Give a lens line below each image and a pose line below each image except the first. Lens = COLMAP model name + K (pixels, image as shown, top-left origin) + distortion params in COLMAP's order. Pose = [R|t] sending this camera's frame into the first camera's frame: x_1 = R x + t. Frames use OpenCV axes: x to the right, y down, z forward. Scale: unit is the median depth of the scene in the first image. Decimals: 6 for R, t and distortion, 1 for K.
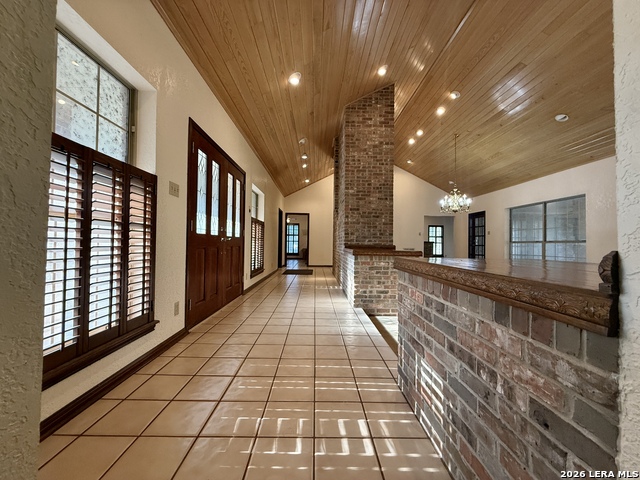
lens RADIAL K [[255.5, 0, 320.3], [0, 255.5, 239.7], [0, 0, 1]] dist [0.008372, -0.000025]
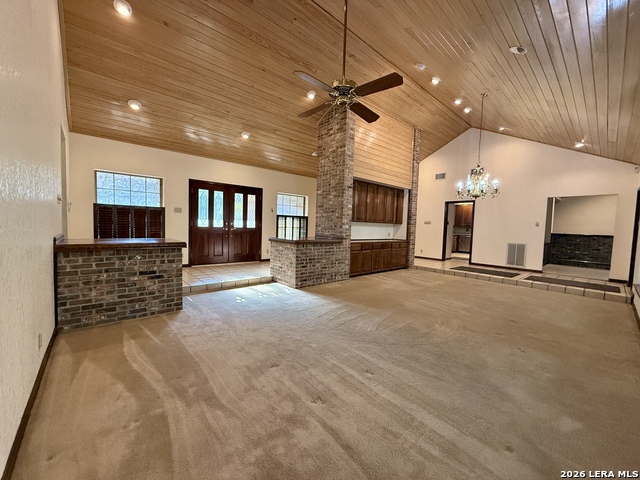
lens RADIAL K [[255.5, 0, 319.2], [0, 255.5, 240.9], [0, 0, 1]] dist [0.008372, -0.000025]
pose [[0.646695, 0.056250, -0.760671, 1.091550], [-0.012974, 0.997944, 0.062765, -0.027558], [0.762638, -0.030721, 0.646096, 0.175600]]
